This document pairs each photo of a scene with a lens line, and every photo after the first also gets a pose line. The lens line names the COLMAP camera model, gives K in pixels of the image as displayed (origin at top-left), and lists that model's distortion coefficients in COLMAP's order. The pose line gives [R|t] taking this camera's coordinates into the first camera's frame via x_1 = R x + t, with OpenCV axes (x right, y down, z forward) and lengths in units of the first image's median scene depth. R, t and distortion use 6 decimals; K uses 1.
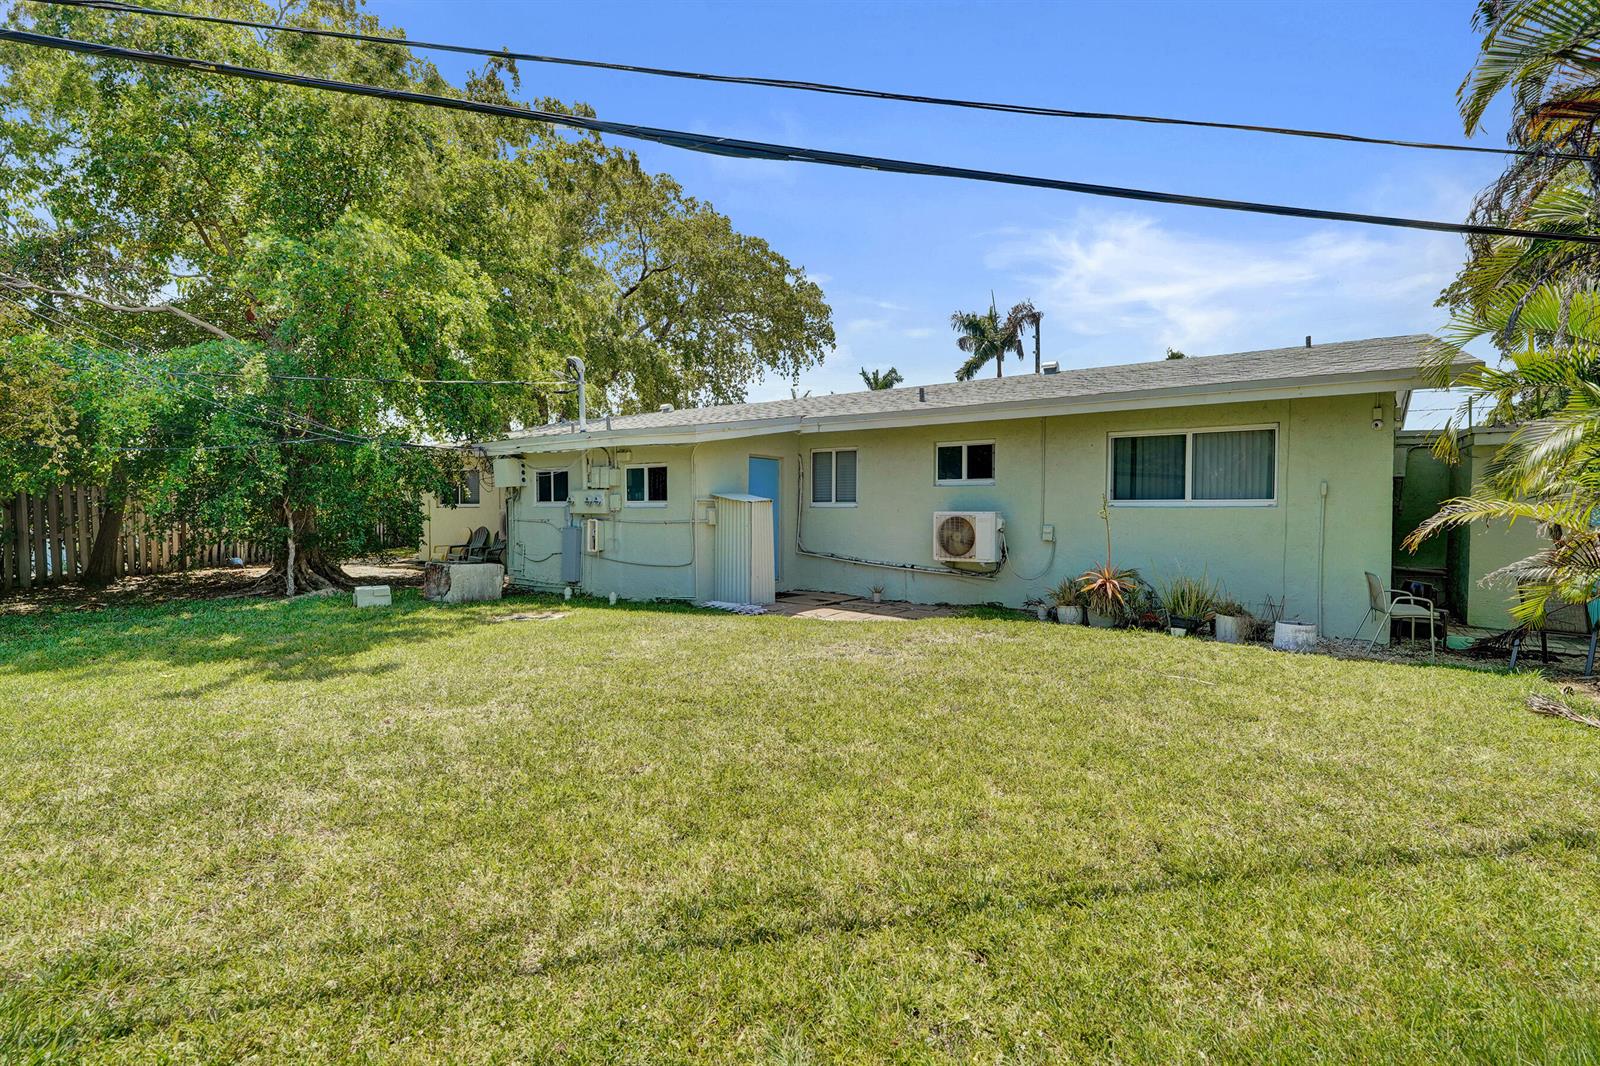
lens RADIAL K [[746.8, 0, 797.4], [0, 746.8, 534.5], [0, 0, 1]] dist [-0.004688, 0.000731]
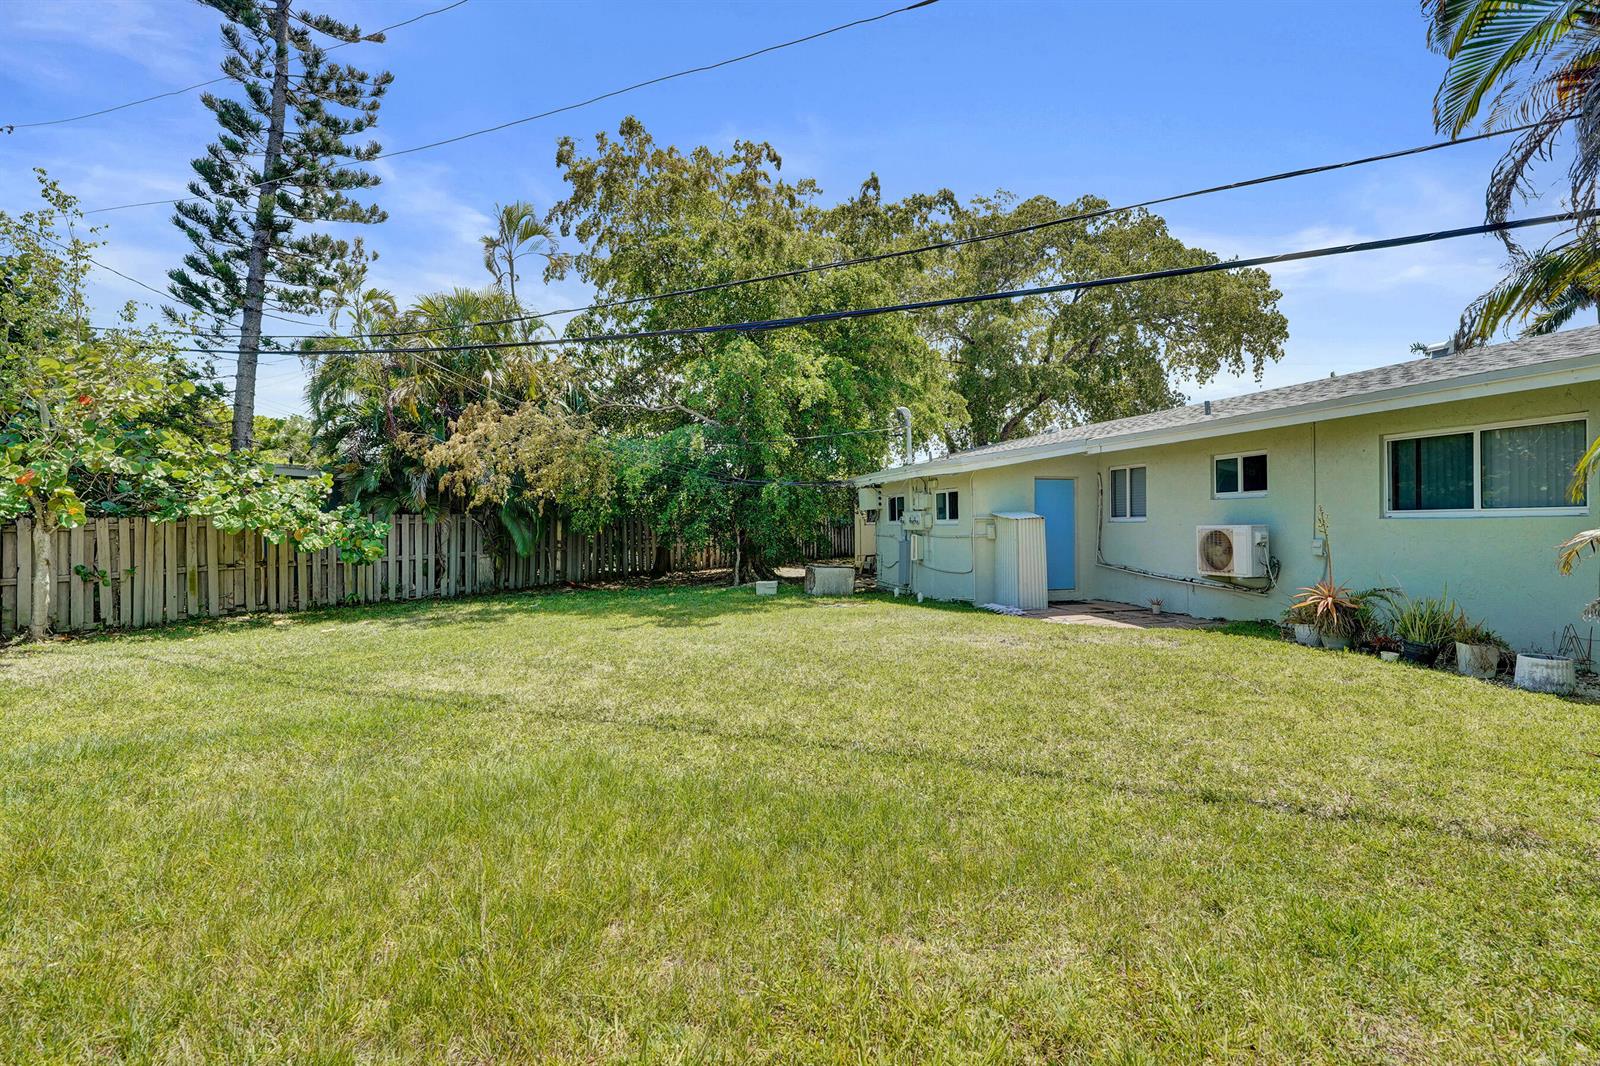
lens RADIAL K [[746.8, 0, 803.8], [0, 746.8, 534.7], [0, 0, 1]] dist [-0.004688, 0.000731]
pose [[0.793453, -0.004778, -0.608613, 0.369902], [-0.005124, 0.999881, -0.014530, -0.001126], [0.608610, 0.014647, 0.793334, -0.117836]]
